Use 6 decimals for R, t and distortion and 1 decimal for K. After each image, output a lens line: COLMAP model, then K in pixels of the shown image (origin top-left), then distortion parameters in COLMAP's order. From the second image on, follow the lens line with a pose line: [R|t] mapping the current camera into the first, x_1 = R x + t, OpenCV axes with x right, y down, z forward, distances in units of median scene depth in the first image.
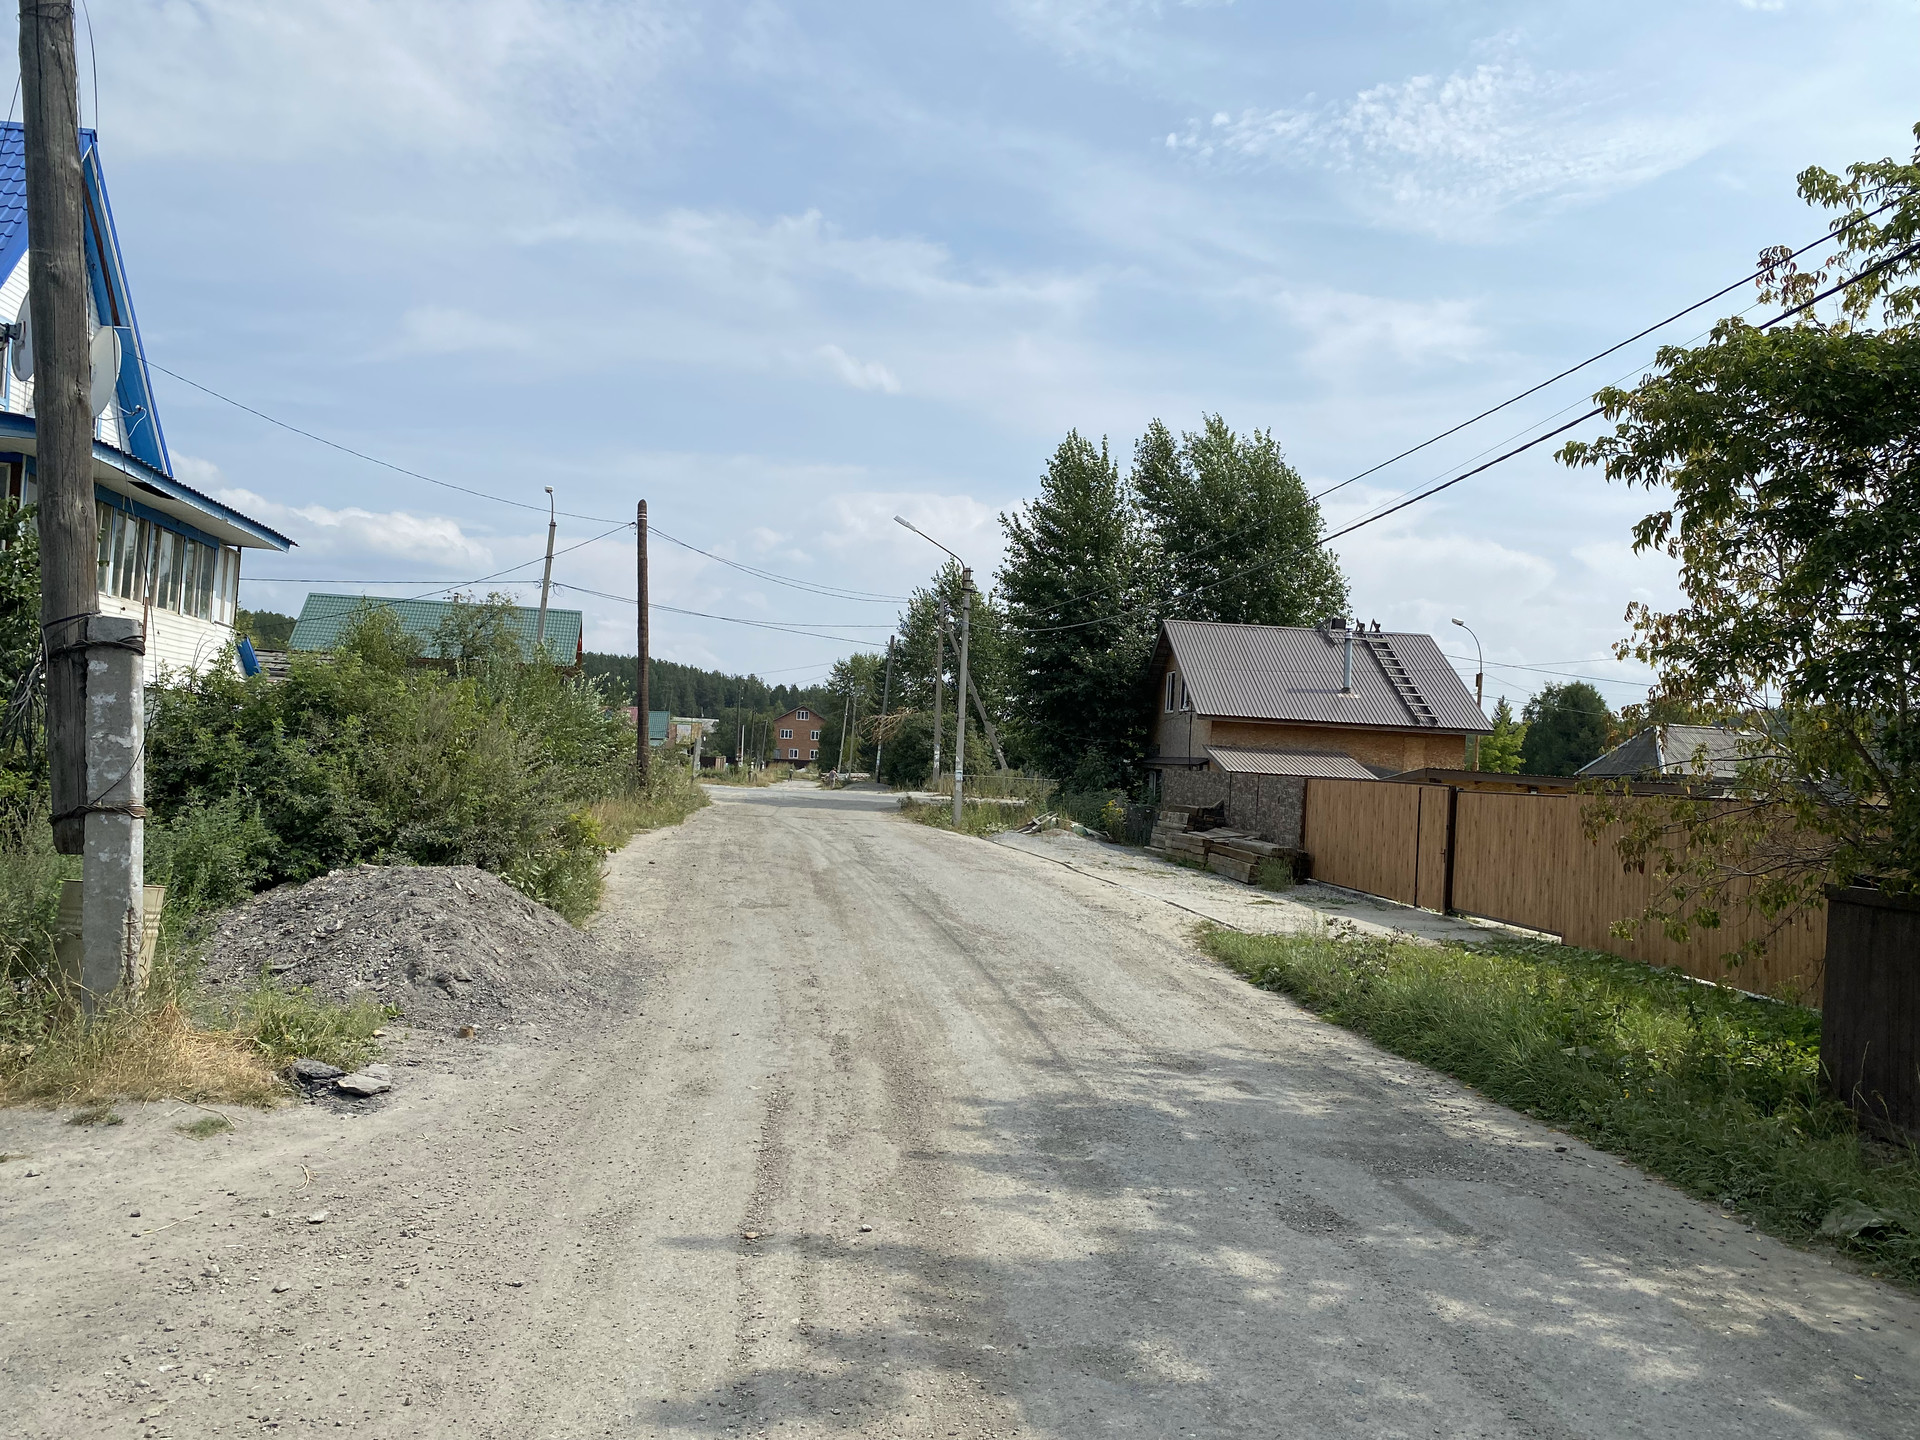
lens RADIAL K [[1405.6, 0, 960.0], [0, 1405.6, 720.0], [0, 0, 1]] dist [0.001674, -0.003295]
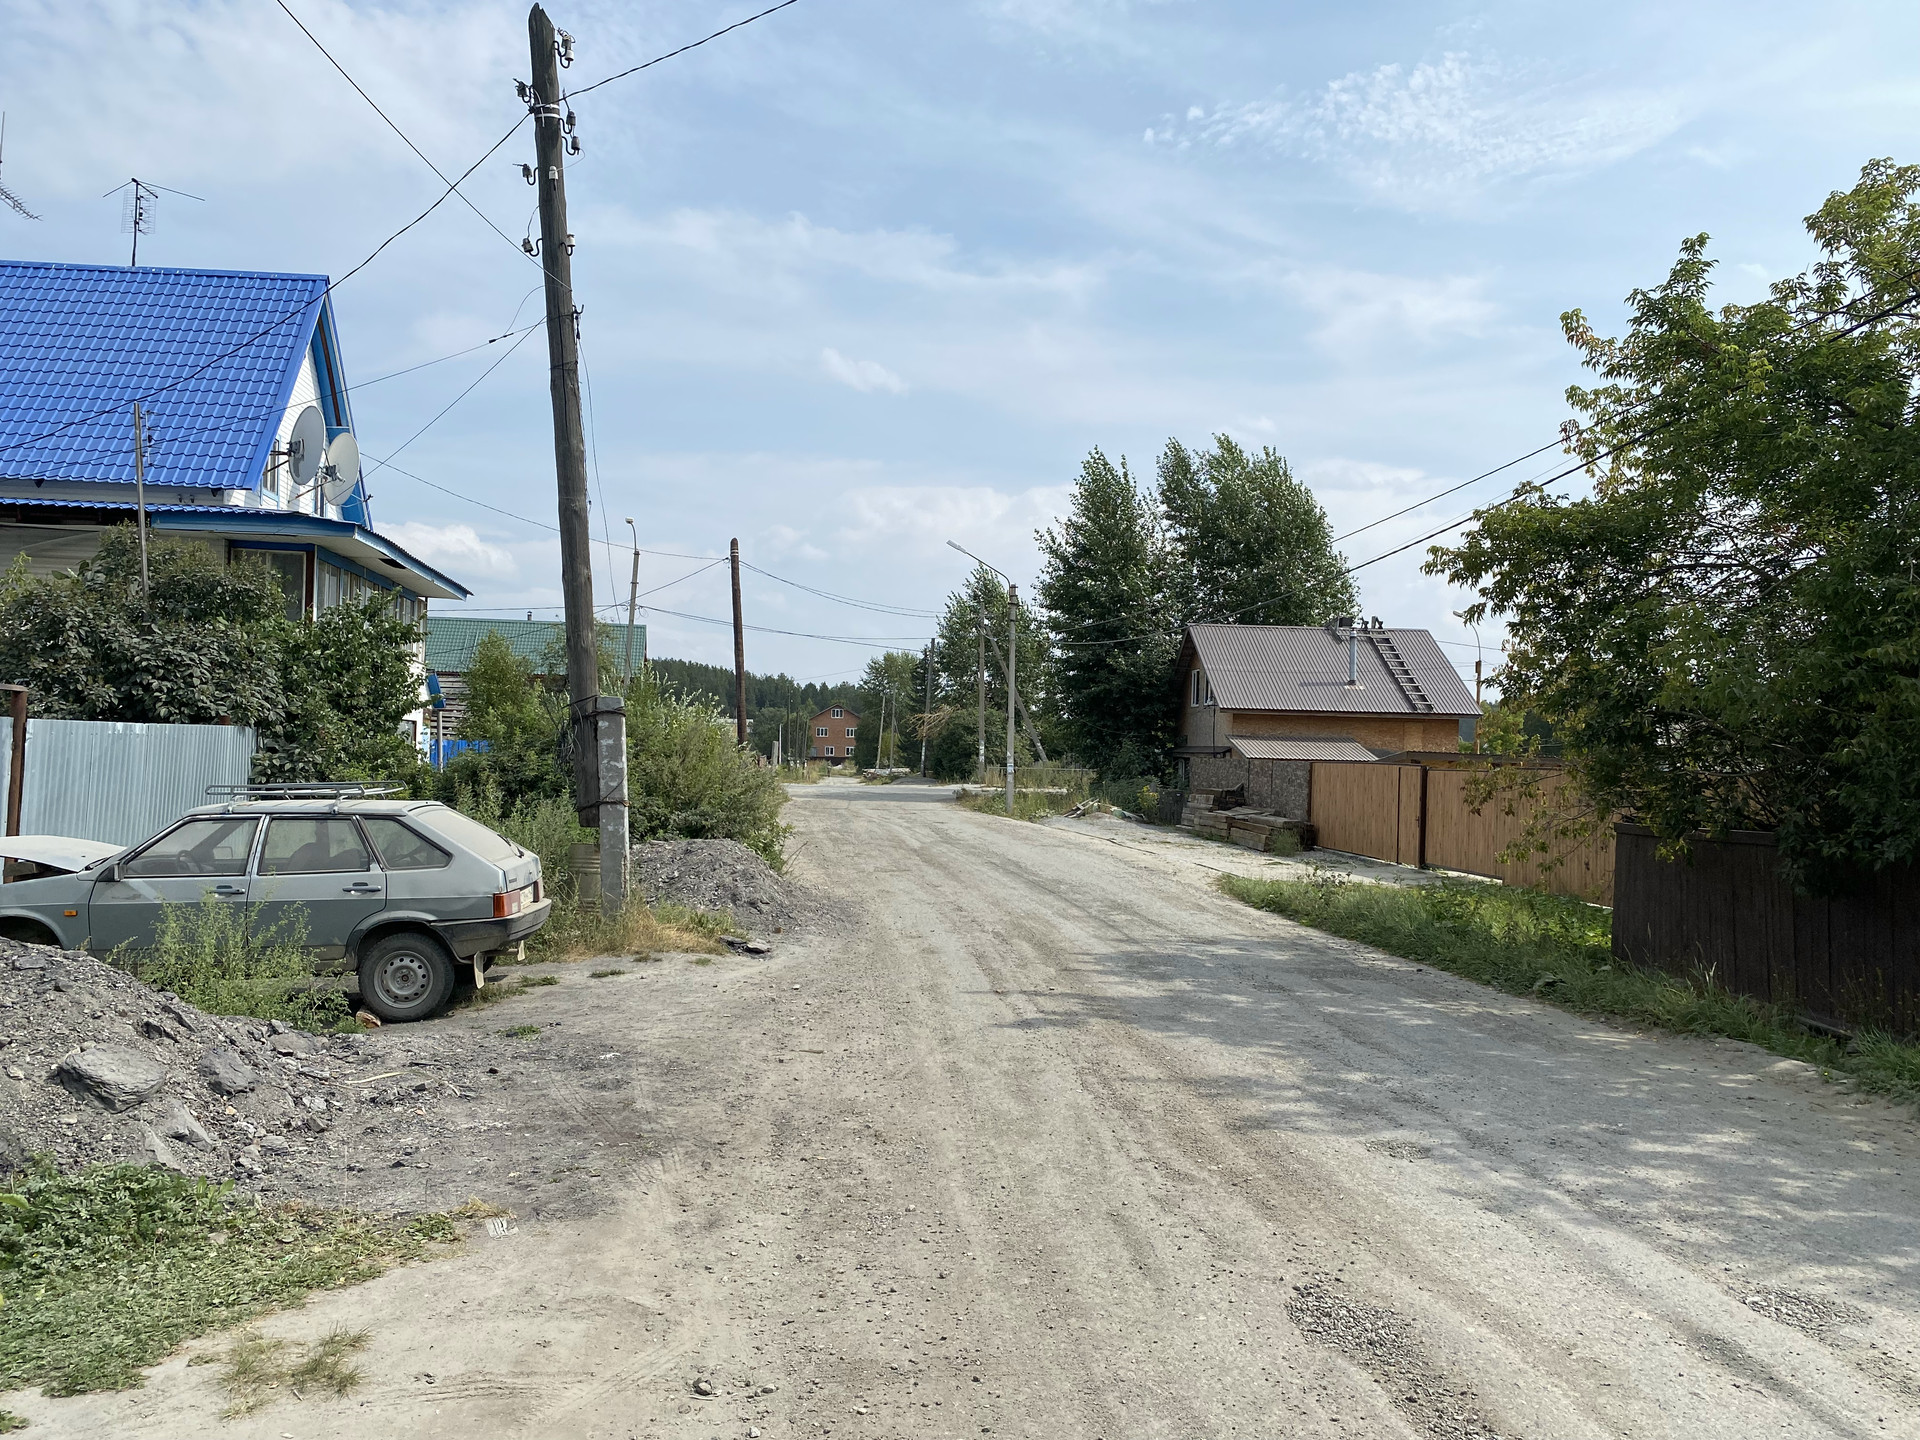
lens RADIAL K [[1464.0, 0, 958.4], [0, 1464.0, 731.8], [0, 0, 1]] dist [0.013912, -0.003434]
pose [[0.999471, -0.029368, -0.013948, -0.025001], [0.029573, 0.999454, 0.014741, -0.008399], [0.013507, -0.015146, 0.999794, -0.178055]]
